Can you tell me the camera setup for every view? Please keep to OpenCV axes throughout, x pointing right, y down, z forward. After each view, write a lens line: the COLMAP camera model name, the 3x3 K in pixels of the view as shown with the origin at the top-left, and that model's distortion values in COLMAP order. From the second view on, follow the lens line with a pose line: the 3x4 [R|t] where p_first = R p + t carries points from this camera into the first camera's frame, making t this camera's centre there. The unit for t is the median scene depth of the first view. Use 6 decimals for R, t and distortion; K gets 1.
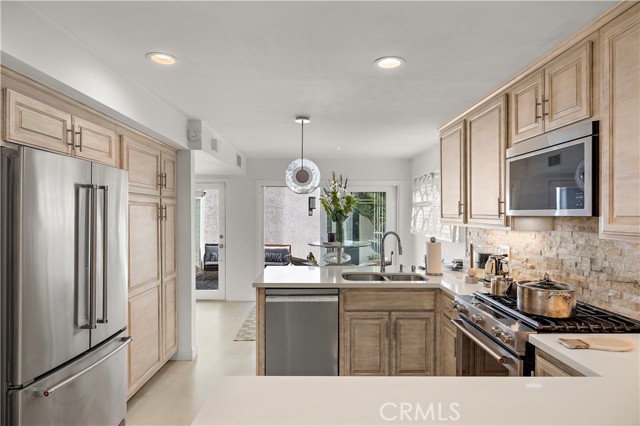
lens RADIAL K [[363.7, 0, 316.1], [0, 363.7, 213.8], [0, 0, 1]] dist [0.003461, -0.001006]
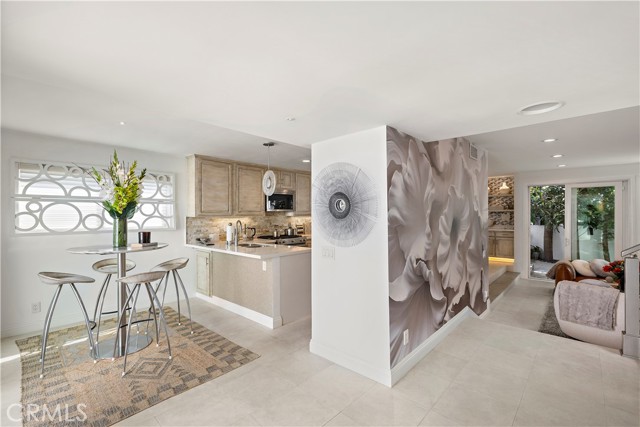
lens RADIAL K [[284.6, 0, 319.9], [0, 284.6, 215.1], [0, 0, 1]] dist [-0.005864, 0.000471]
pose [[-0.732467, 0.003007, 0.680796, -1.106597], [0.007223, 0.999968, 0.003355, 0.026765], [-0.680764, 0.007375, -0.732466, 1.969336]]
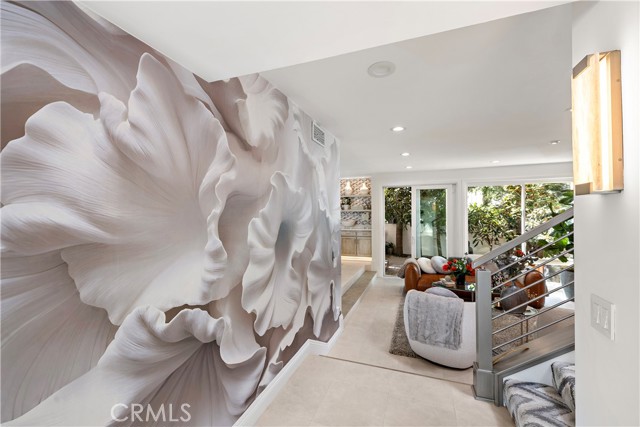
lens RADIAL K [[269.6, 0, 322.8], [0, 269.6, 211.4], [0, 0, 1]] dist [-0.004750, 0.002572]
pose [[-0.939503, 0.010633, 0.342376, -1.075792], [0.009094, 0.999940, -0.006102, 0.026345], [-0.342421, -0.002619, -0.939543, 1.403668]]
